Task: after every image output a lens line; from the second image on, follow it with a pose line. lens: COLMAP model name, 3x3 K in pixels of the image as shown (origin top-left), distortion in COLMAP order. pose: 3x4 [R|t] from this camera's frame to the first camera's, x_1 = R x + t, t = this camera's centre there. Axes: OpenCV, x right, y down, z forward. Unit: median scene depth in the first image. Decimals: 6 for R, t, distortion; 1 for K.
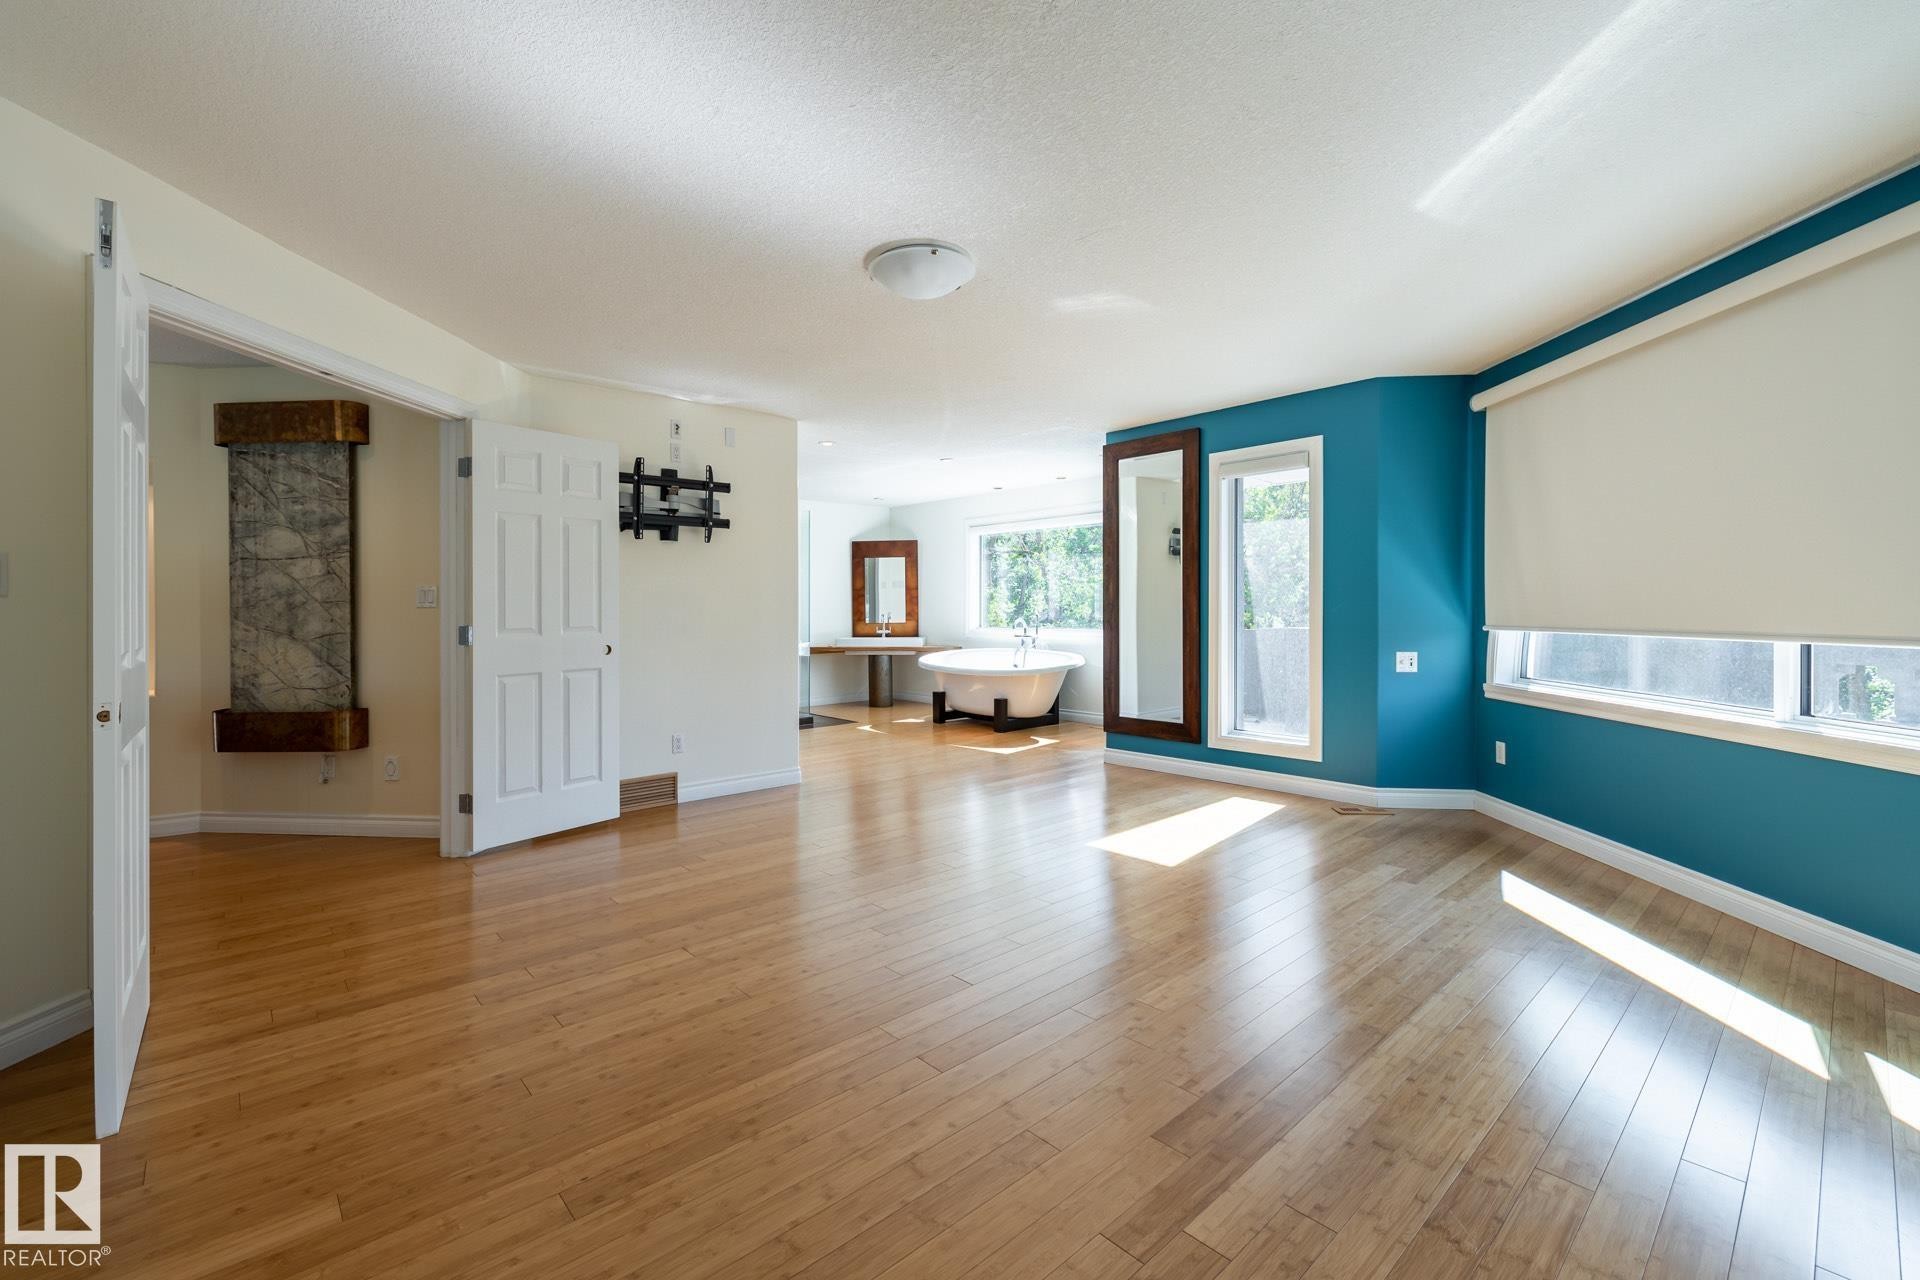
lens RADIAL K [[829.0, 0, 957.9], [0, 829.0, 624.7], [0, 0, 1]] dist [-0.010716, 0.001648]
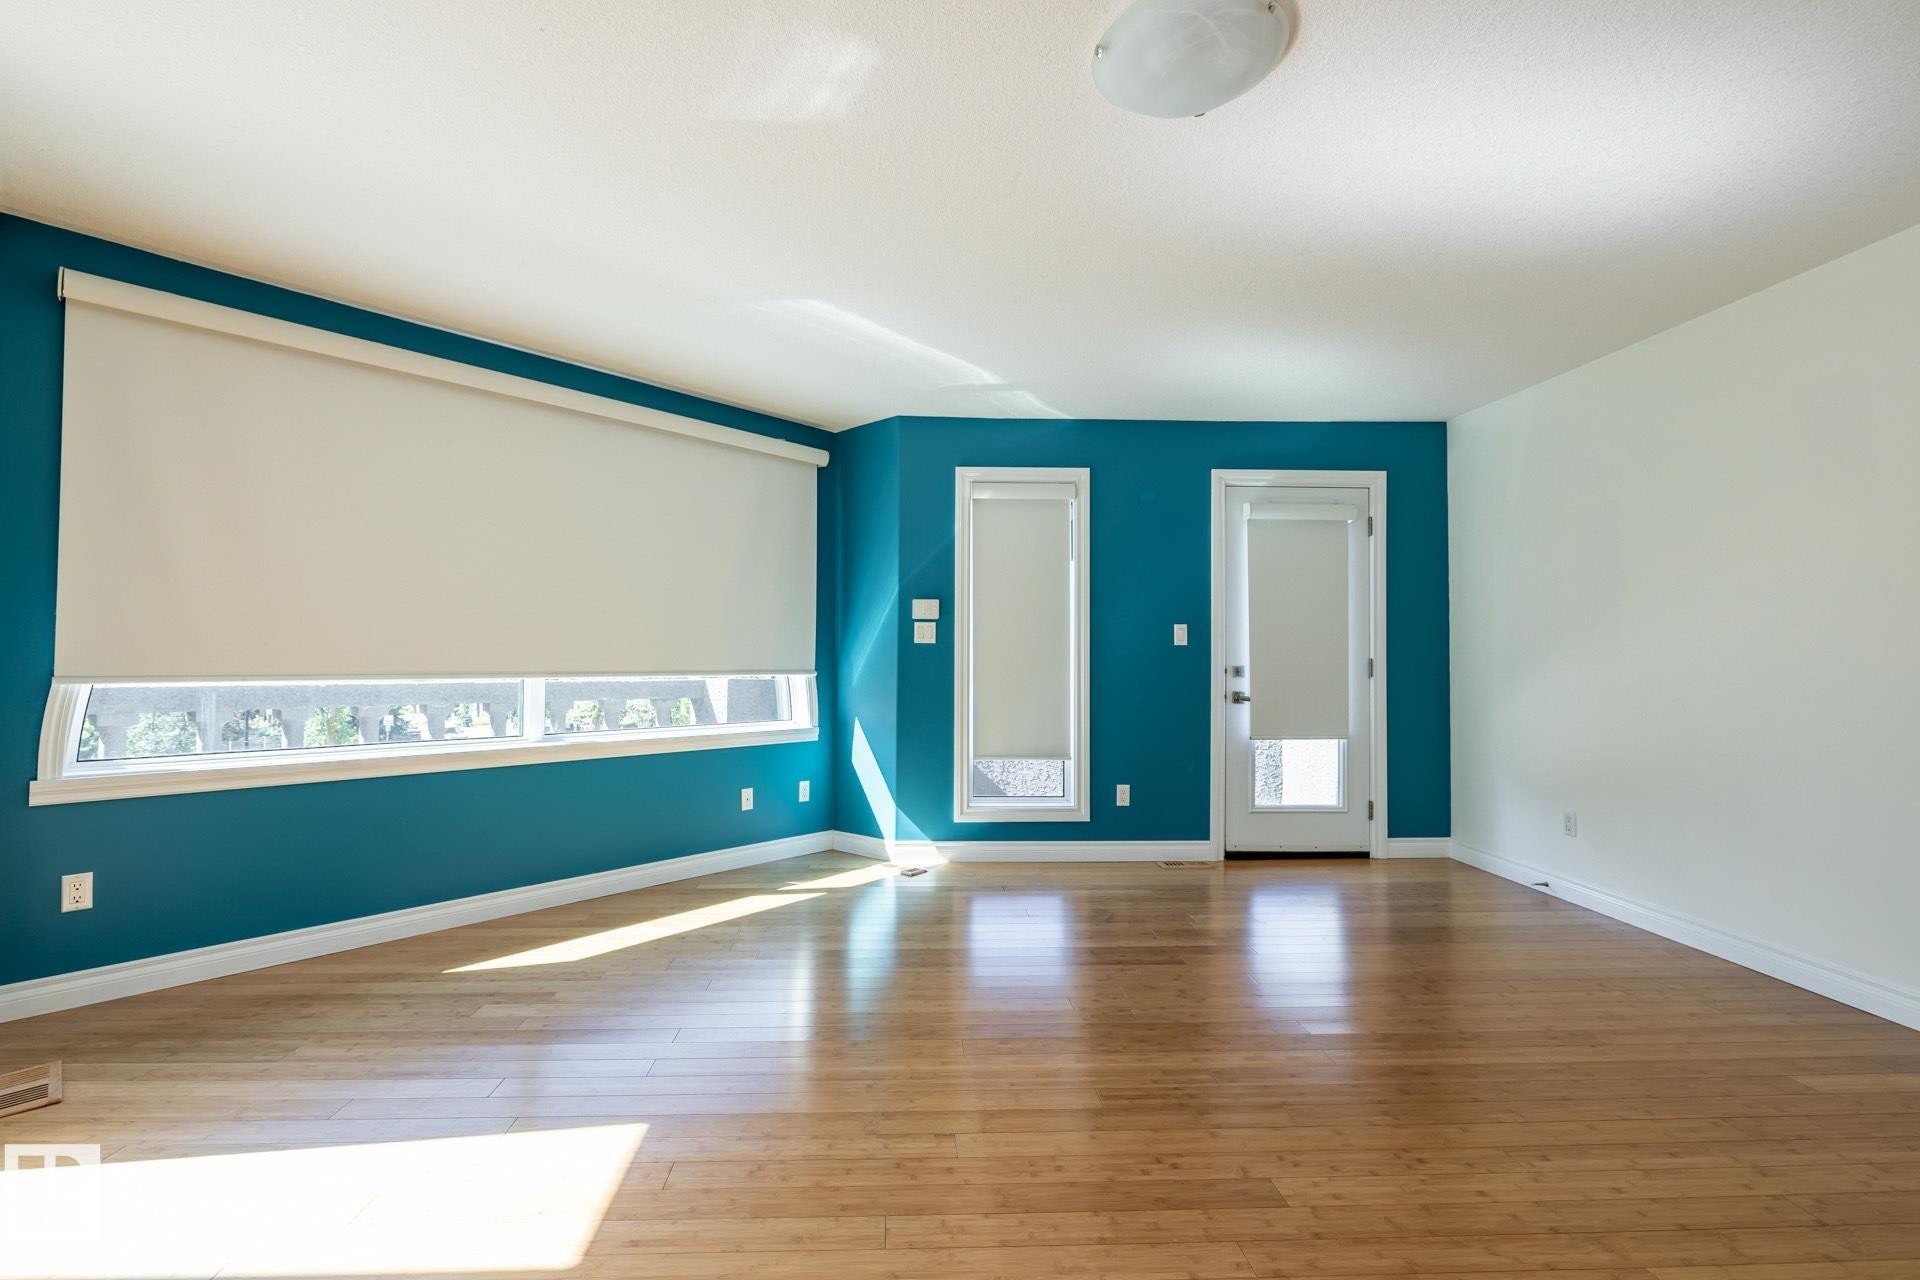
lens RADIAL K [[829.0, 0, 946.5], [0, 829.0, 640.6], [0, 0, 1]] dist [-0.010716, 0.001648]
pose [[-0.762155, 0.014748, 0.647227, -0.196435], [0.011080, 0.999891, -0.009736, -0.011131], [-0.647300, -0.000249, -0.762235, 1.042988]]
